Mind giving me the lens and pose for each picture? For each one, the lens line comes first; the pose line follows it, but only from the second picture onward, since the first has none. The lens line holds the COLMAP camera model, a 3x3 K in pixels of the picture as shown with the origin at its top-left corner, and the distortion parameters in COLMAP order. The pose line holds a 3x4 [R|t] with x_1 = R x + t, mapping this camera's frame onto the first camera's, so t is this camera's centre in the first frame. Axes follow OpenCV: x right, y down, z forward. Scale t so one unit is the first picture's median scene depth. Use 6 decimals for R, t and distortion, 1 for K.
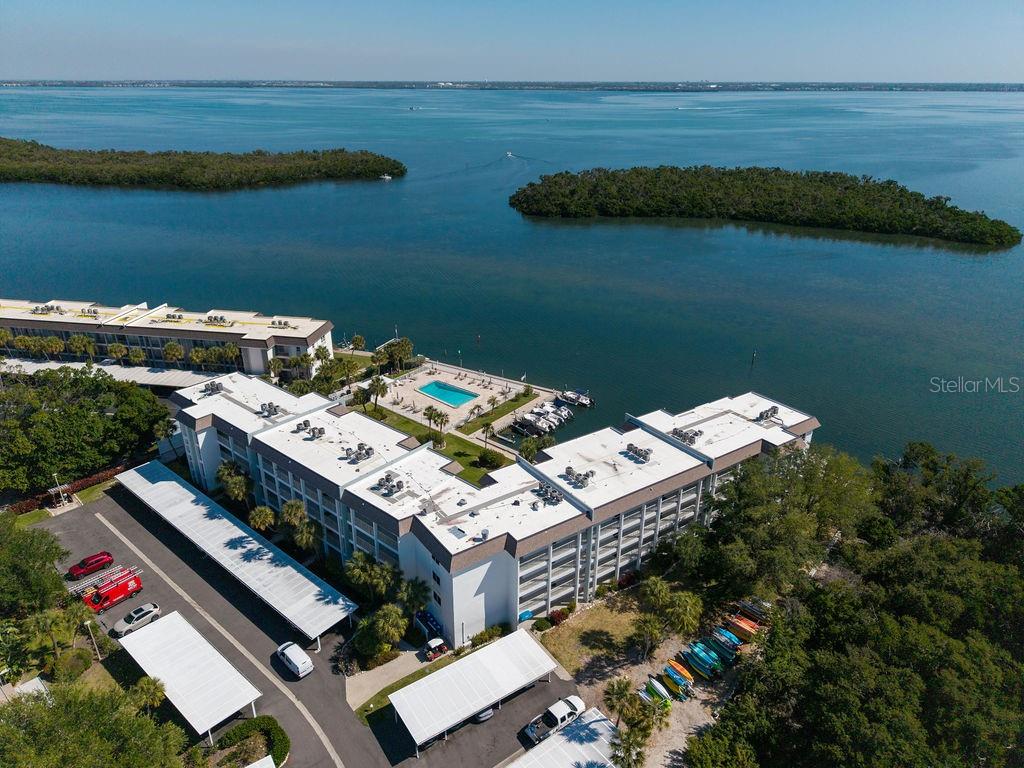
lens RADIAL K [[680.6, 0, 509.7], [0, 680.6, 389.1], [0, 0, 1]] dist [0.021283, -0.025694]
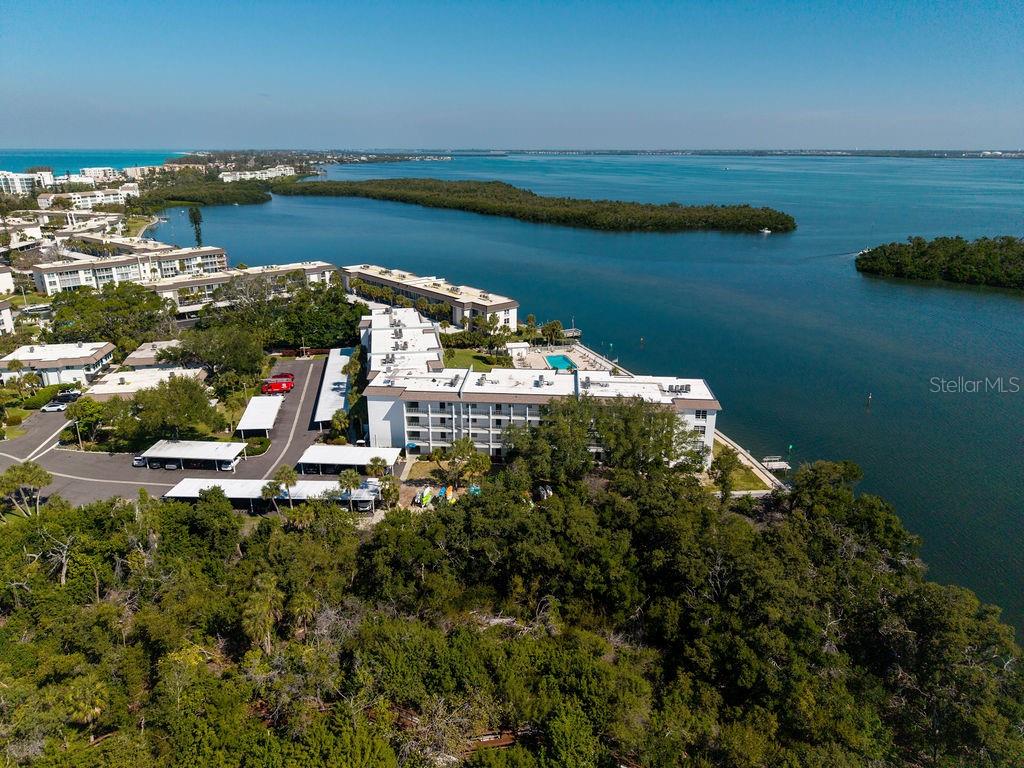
lens RADIAL K [[680.6, 0, 509.7], [0, 680.6, 389.1], [0, 0, 1]] dist [0.021283, -0.025694]
pose [[0.776941, 0.207964, -0.594234, 0.820135], [-0.258941, 0.965893, -0.000524, 0.108818], [0.573857, 0.154278, 0.804292, -0.113419]]
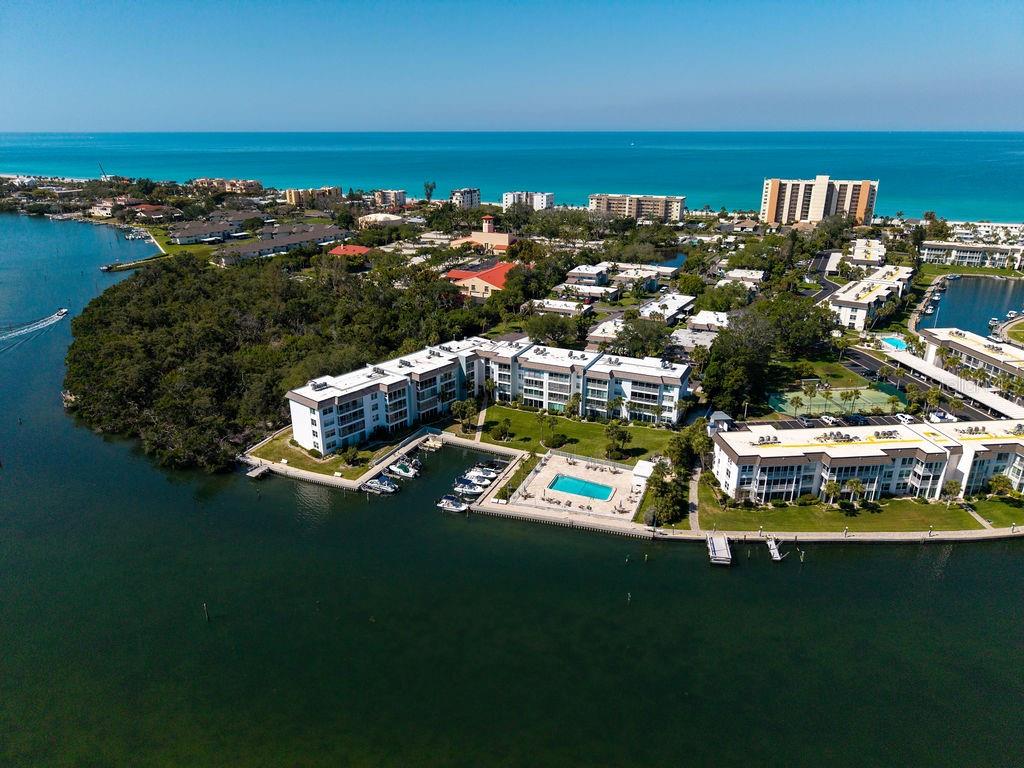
lens RADIAL K [[677.8, 0, 509.8], [0, 677.8, 386.7], [0, 0, 1]] dist [0.050301, -0.076036]
pose [[-0.964759, 0.088835, -0.247686, 0.333663], [-0.111956, 0.713261, 0.691899, -1.061892], [0.238130, 0.695246, -0.678180, 2.090693]]
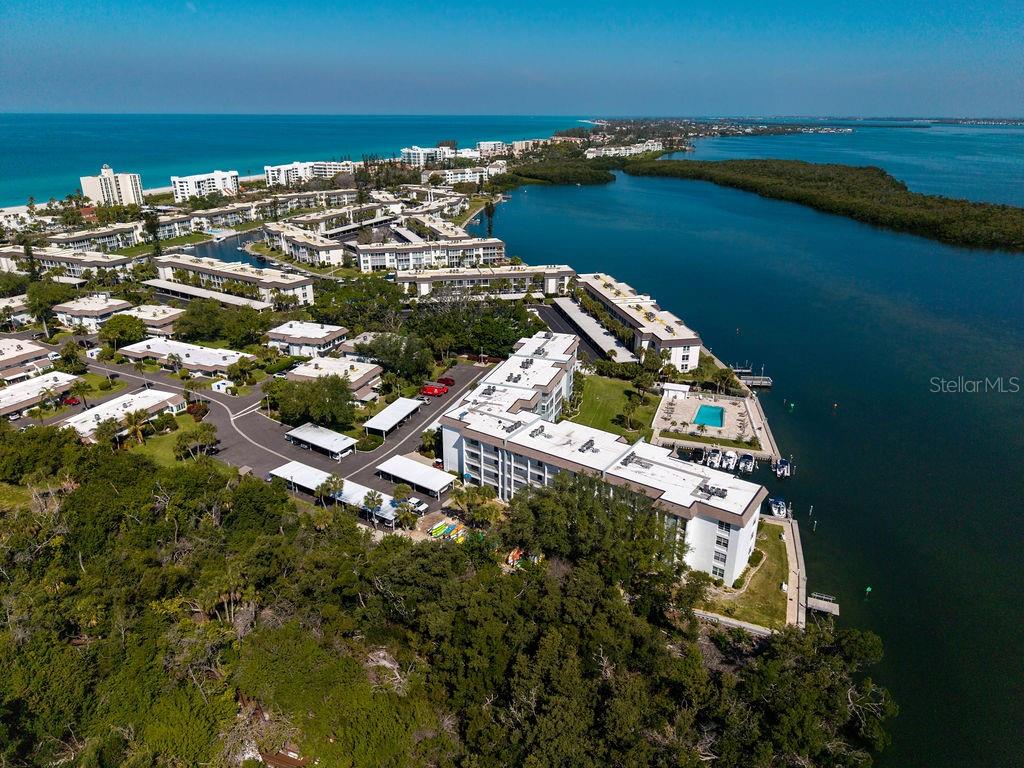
lens RADIAL K [[680.6, 0, 509.7], [0, 680.6, 389.1], [0, 0, 1]] dist [0.021283, -0.025694]
pose [[0.349755, 0.348604, -0.869567, 1.108703], [-0.388726, 0.898518, 0.203858, -0.197099], [0.852387, 0.266723, 0.449773, 0.184240]]
